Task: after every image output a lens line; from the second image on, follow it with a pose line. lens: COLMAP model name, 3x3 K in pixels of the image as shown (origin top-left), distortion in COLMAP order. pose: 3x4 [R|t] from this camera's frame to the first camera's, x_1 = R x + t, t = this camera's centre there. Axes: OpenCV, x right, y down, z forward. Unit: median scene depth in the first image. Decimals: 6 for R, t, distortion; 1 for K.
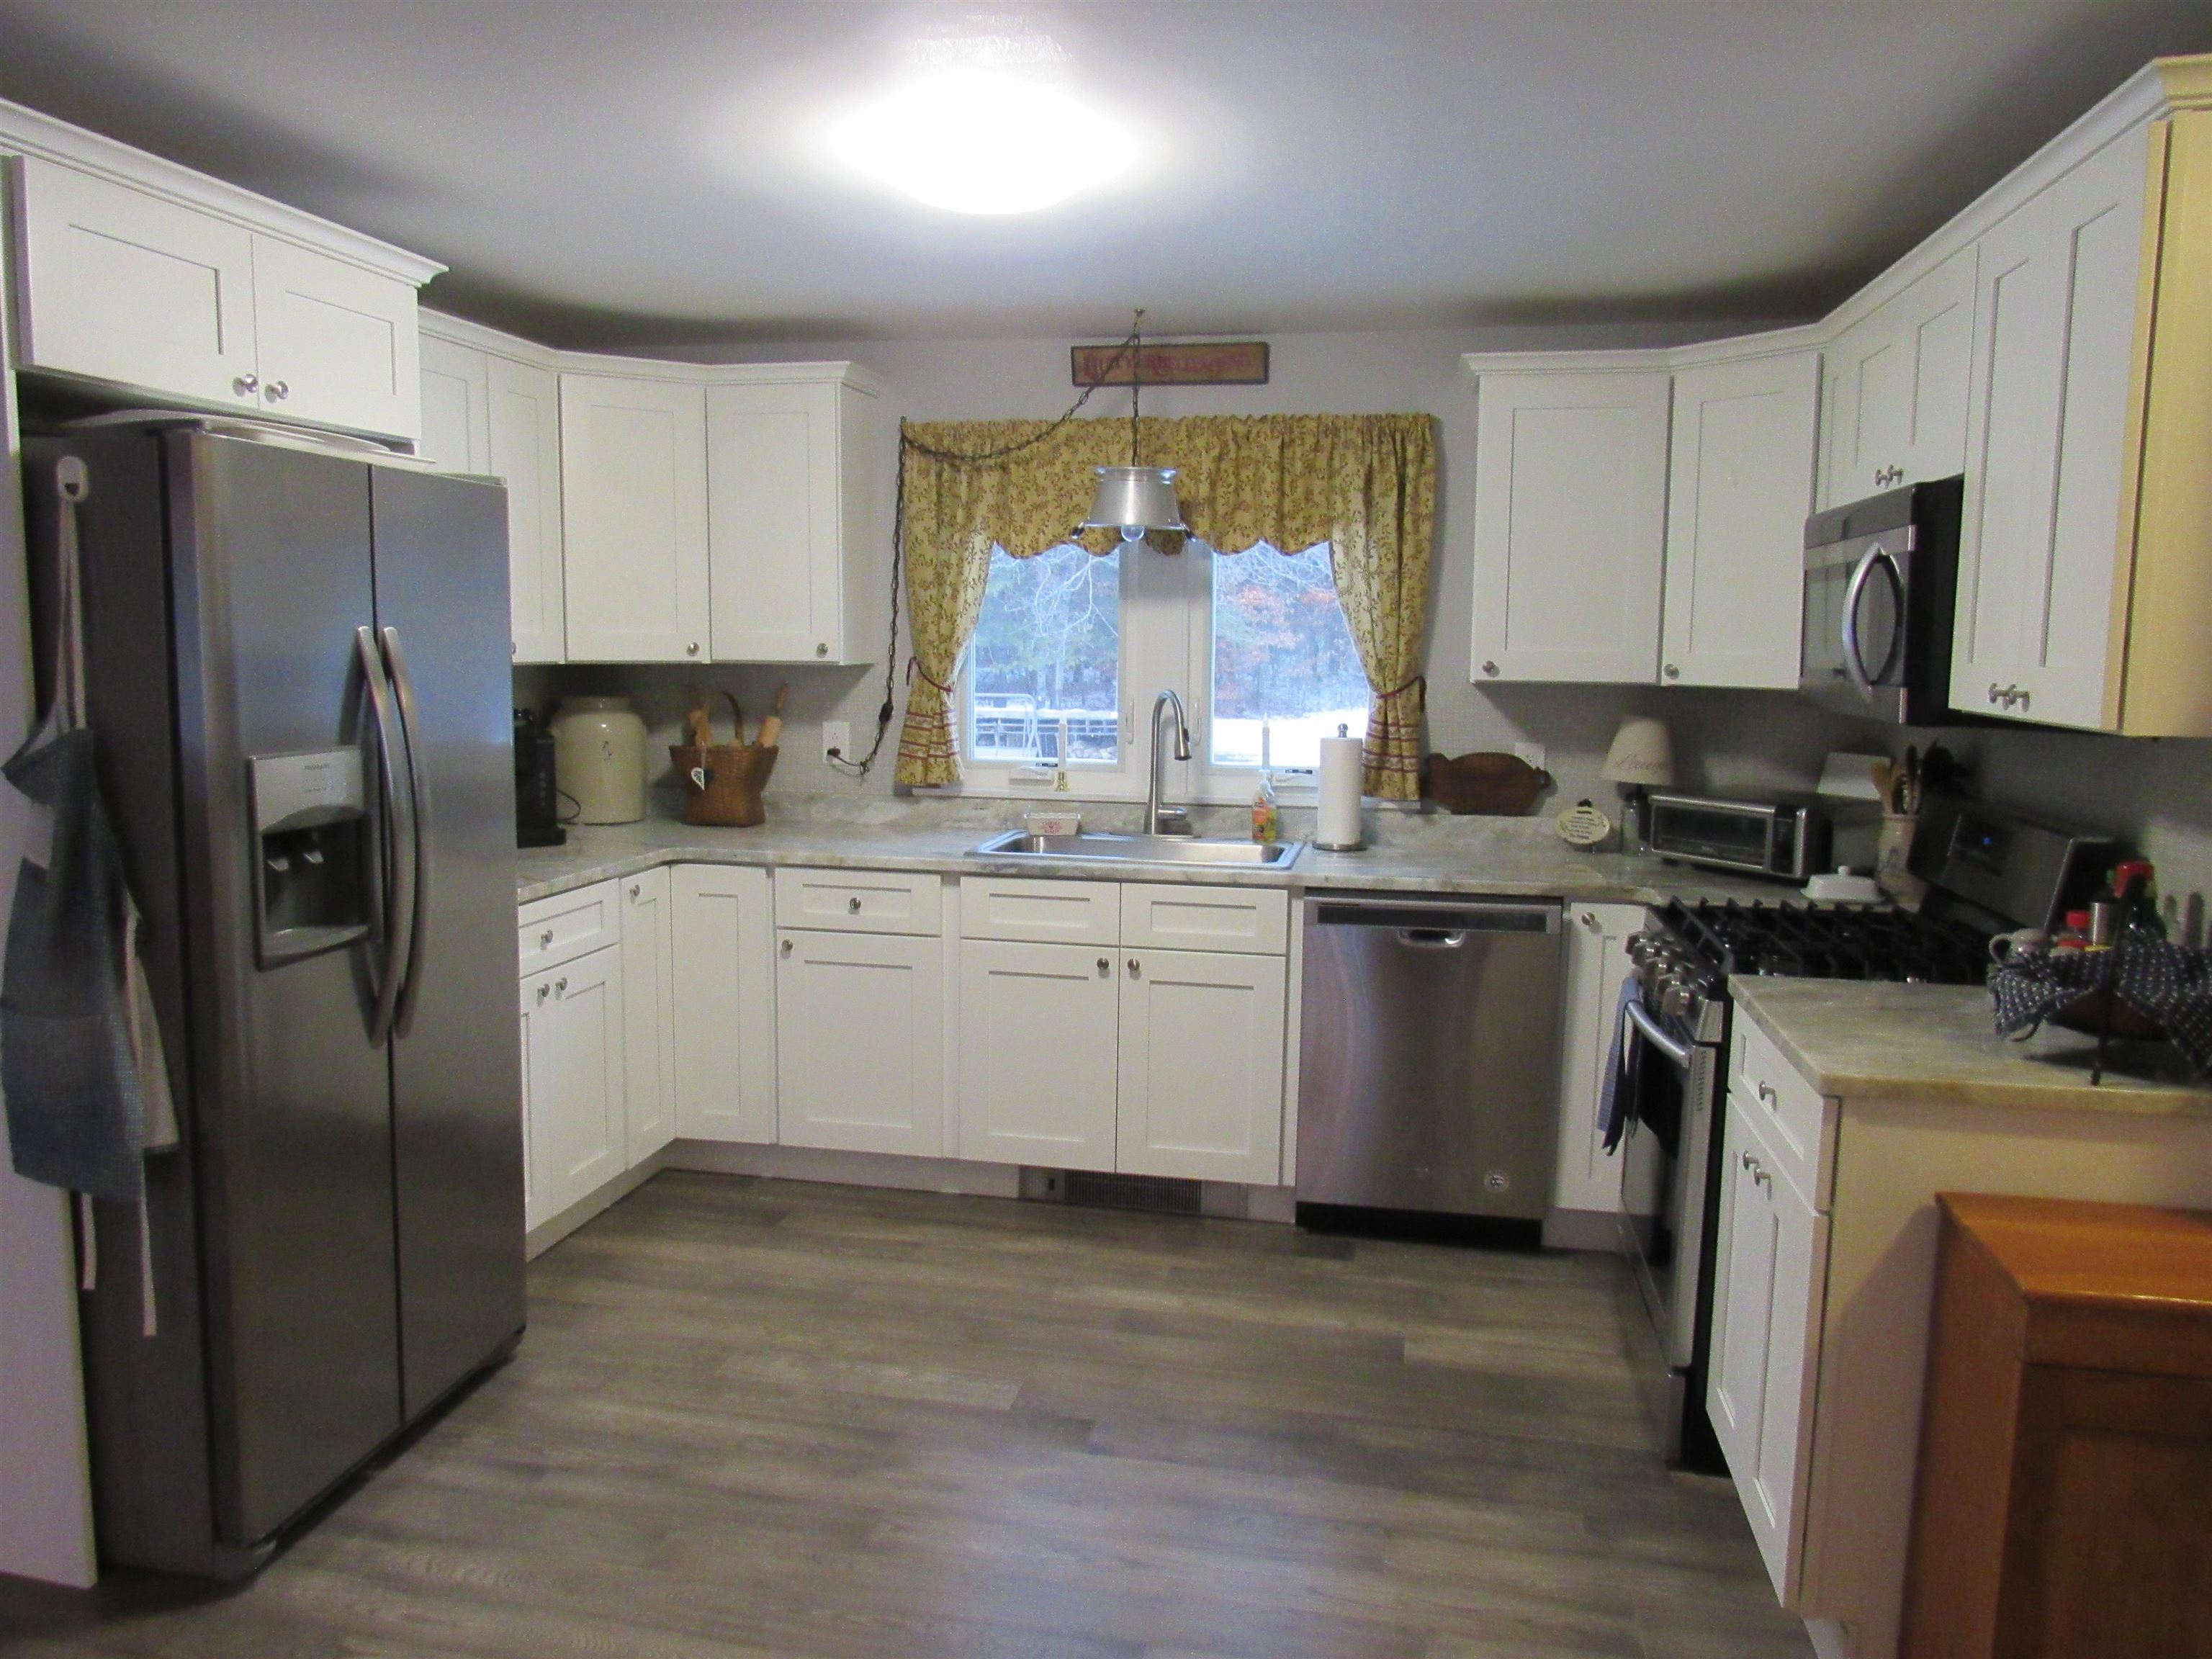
lens RADIAL K [[1563.4, 0, 1120.6], [0, 1563.4, 838.0], [0, 0, 1]] dist [-0.025028, 0.005013]
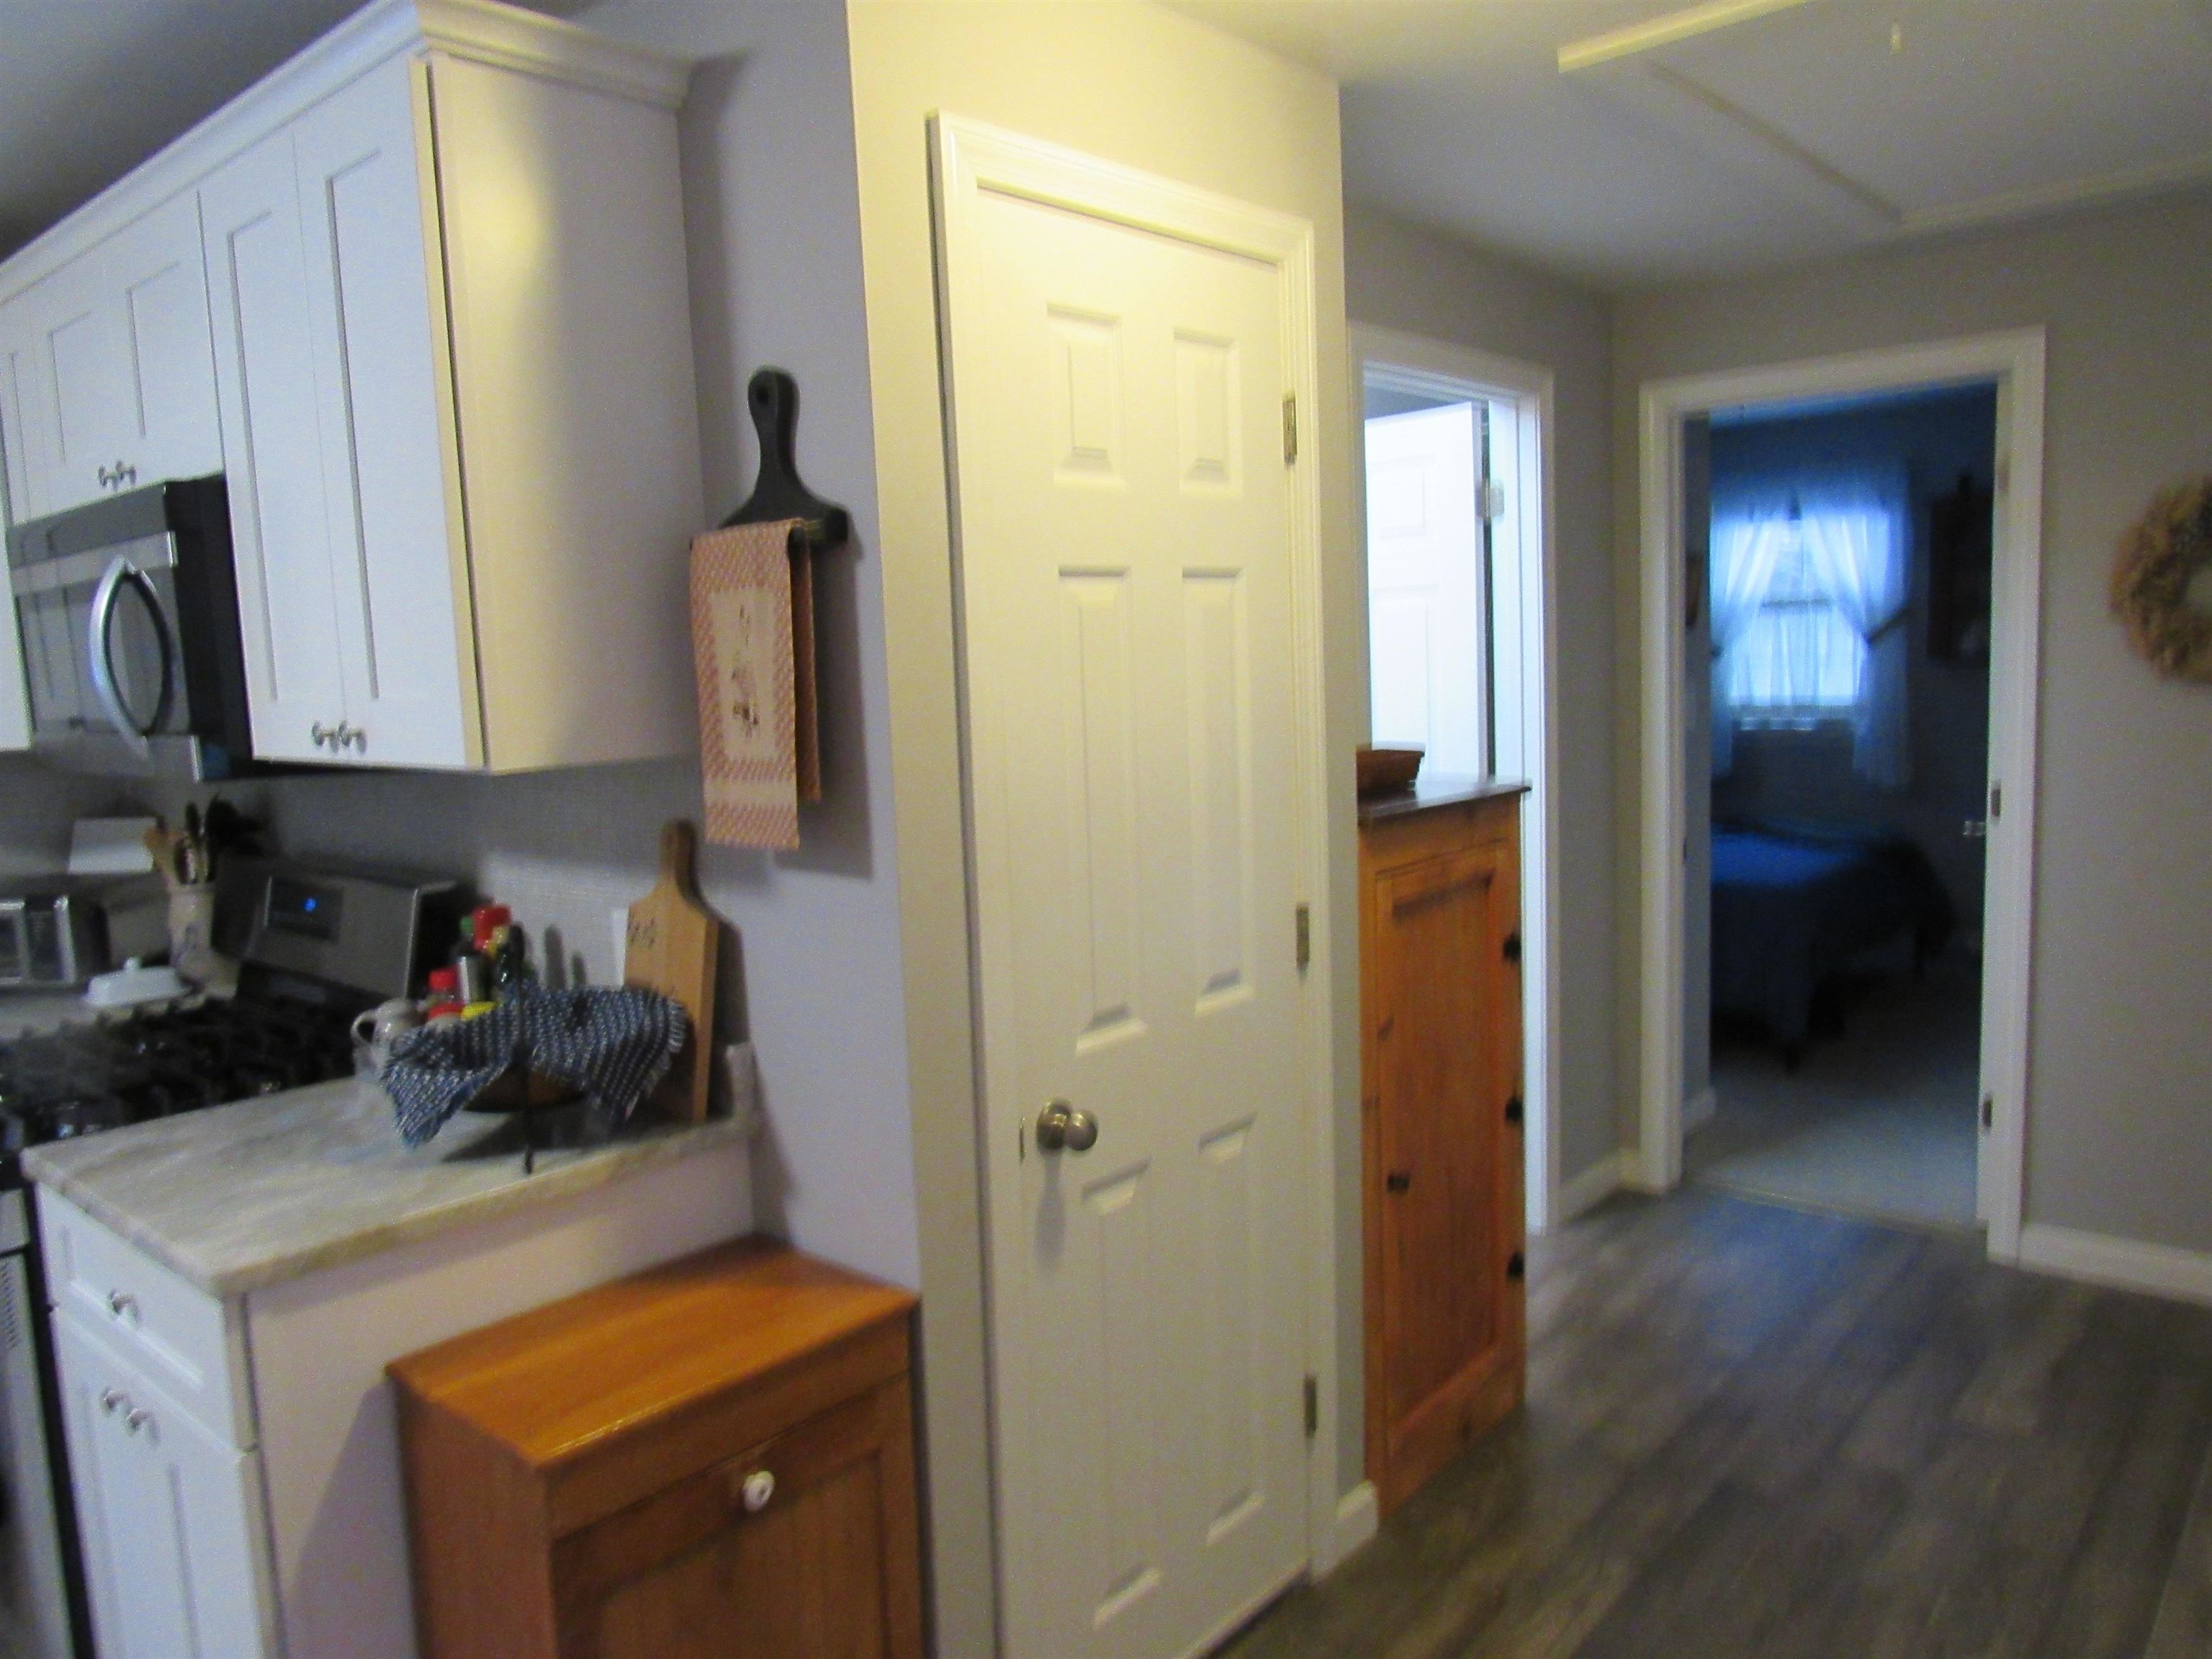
lens RADIAL K [[1563.4, 0, 1053.3], [0, 1563.4, 825.6], [0, 0, 1]] dist [-0.025028, 0.005013]
pose [[0.520535, -0.128585, 0.844103, 0.049954], [0.154435, 0.986469, 0.055036, -0.024559], [-0.839758, 0.101711, 0.533349, 0.186801]]
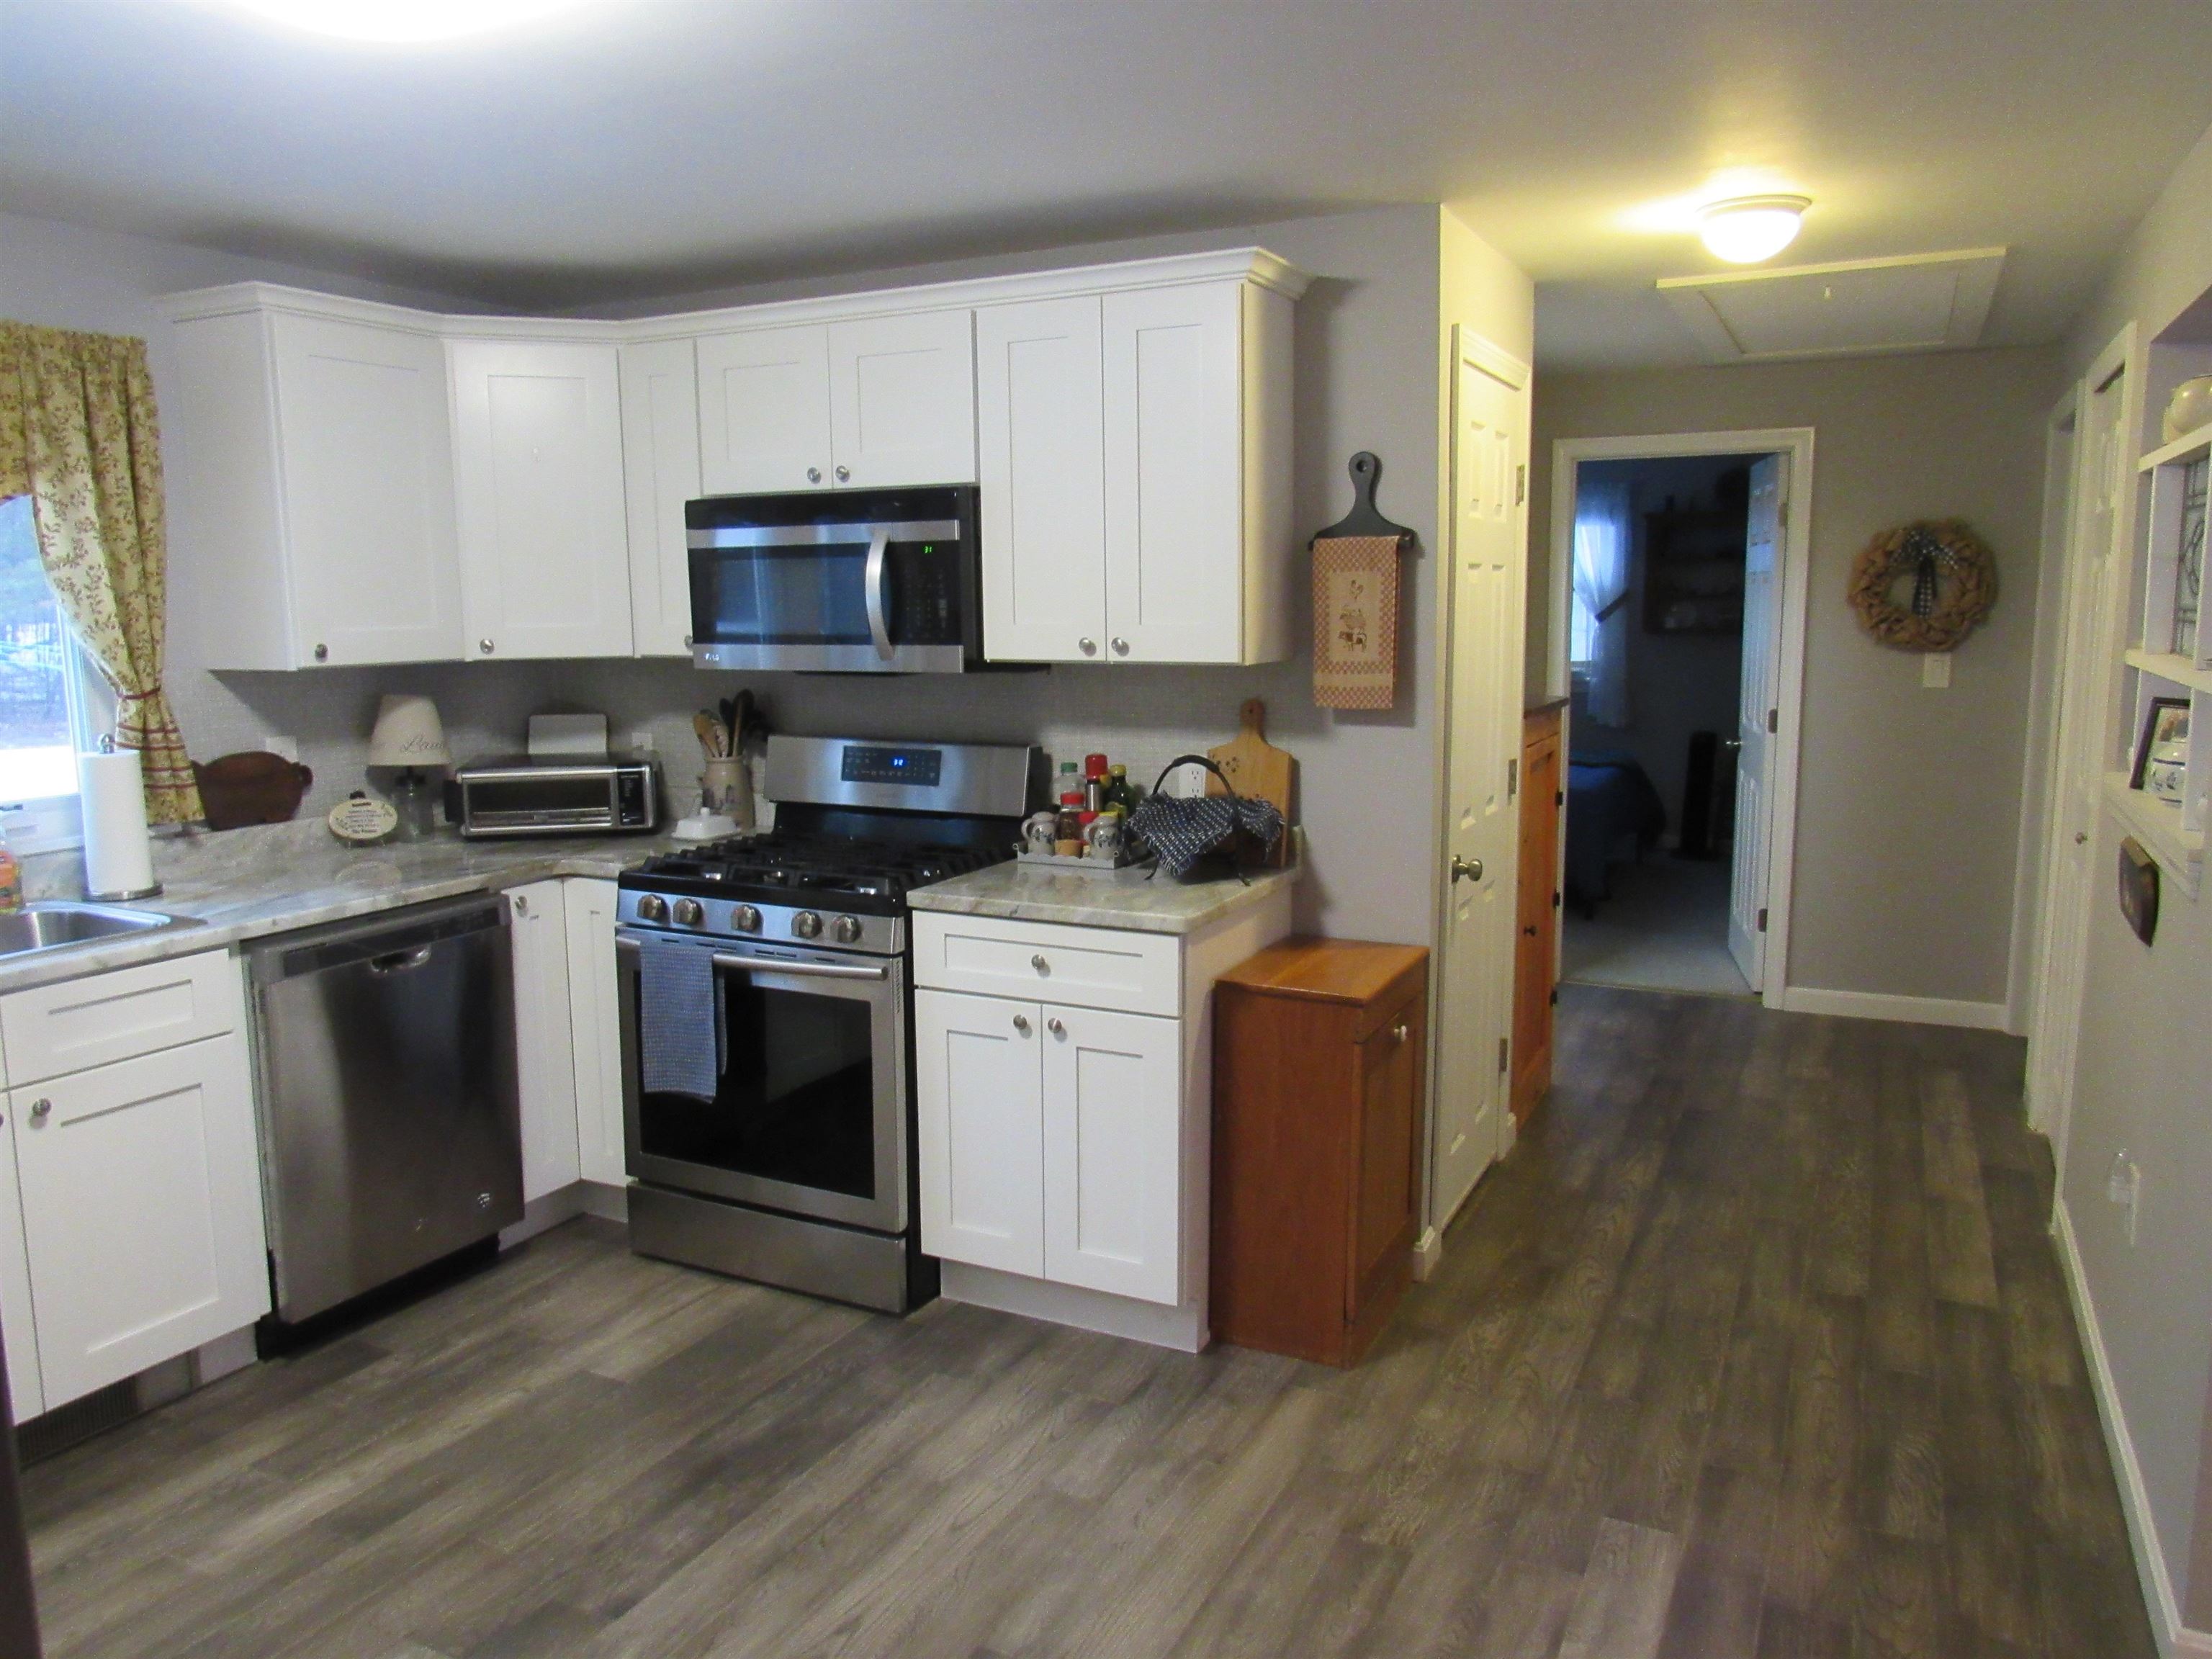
lens RADIAL K [[1563.4, 0, 1063.1], [0, 1563.4, 824.7], [0, 0, 1]] dist [-0.025028, 0.005013]
pose [[0.289536, -0.150943, 0.945190, -0.647337], [0.135881, 0.983968, 0.115511, -0.078287], [-0.947473, 0.094989, 0.305405, 0.473084]]
